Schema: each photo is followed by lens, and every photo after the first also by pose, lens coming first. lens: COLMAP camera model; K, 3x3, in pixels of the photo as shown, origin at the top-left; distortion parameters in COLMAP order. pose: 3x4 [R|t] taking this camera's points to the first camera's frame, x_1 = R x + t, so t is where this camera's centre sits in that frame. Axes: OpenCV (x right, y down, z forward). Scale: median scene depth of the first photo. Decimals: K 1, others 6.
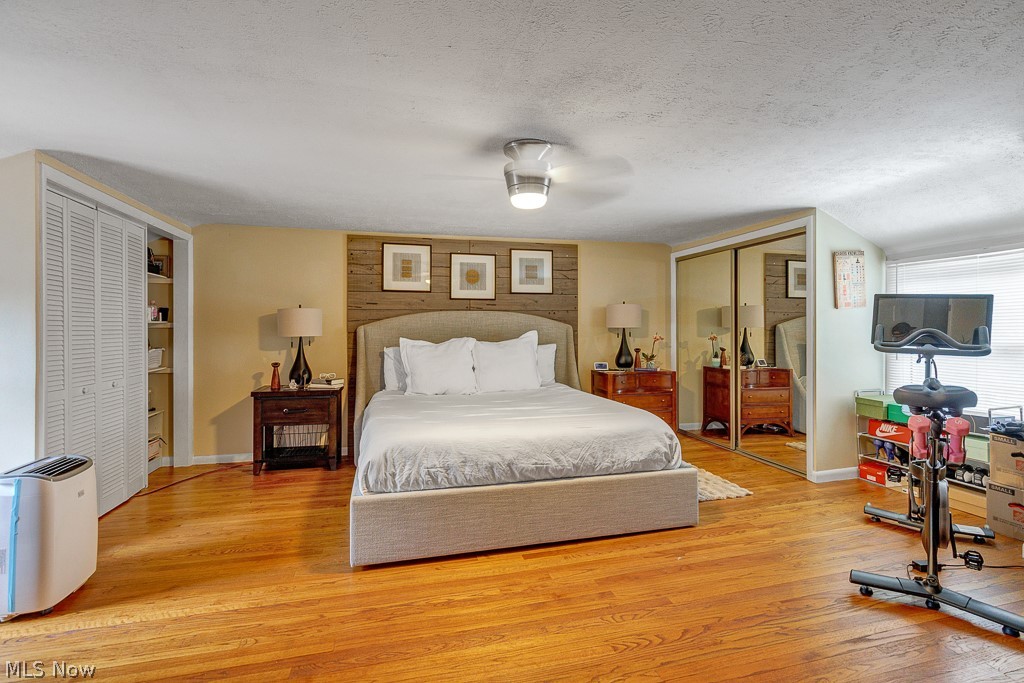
lens RADIAL K [[461.9, 0, 509.3], [0, 461.9, 333.3], [0, 0, 1]] dist [0.004207, -0.000675]
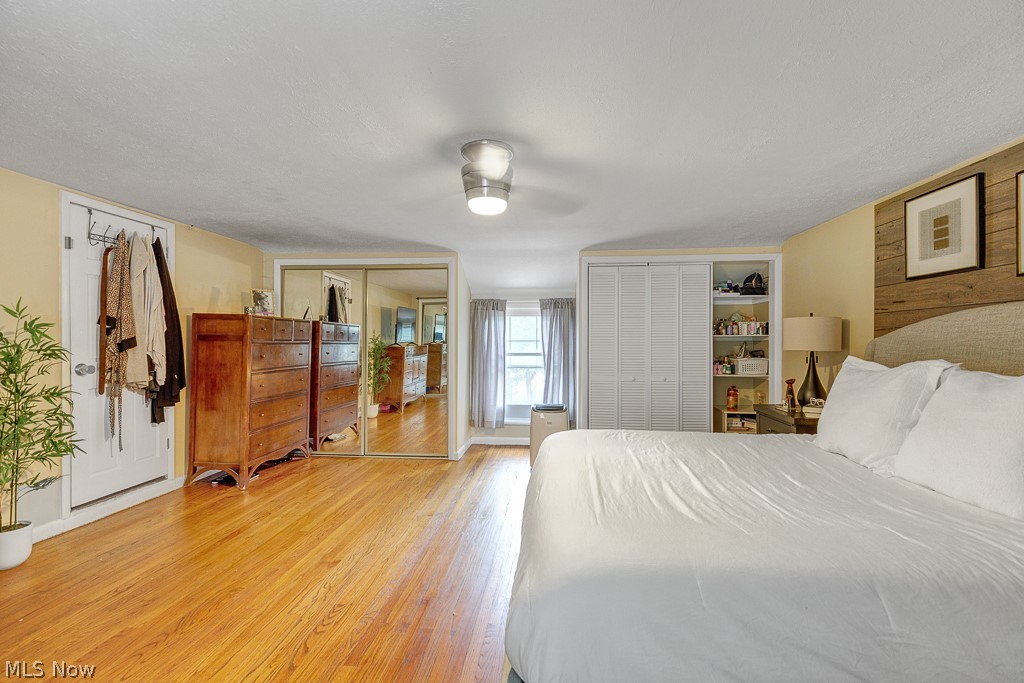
lens RADIAL K [[461.9, 0, 509.7], [0, 461.9, 338.4], [0, 0, 1]] dist [0.004207, -0.000675]
pose [[-0.330108, -0.005781, -0.943926, 0.481697], [-0.018264, 0.999833, 0.000264, -0.004818], [0.943767, 0.017327, -0.330158, 0.712346]]
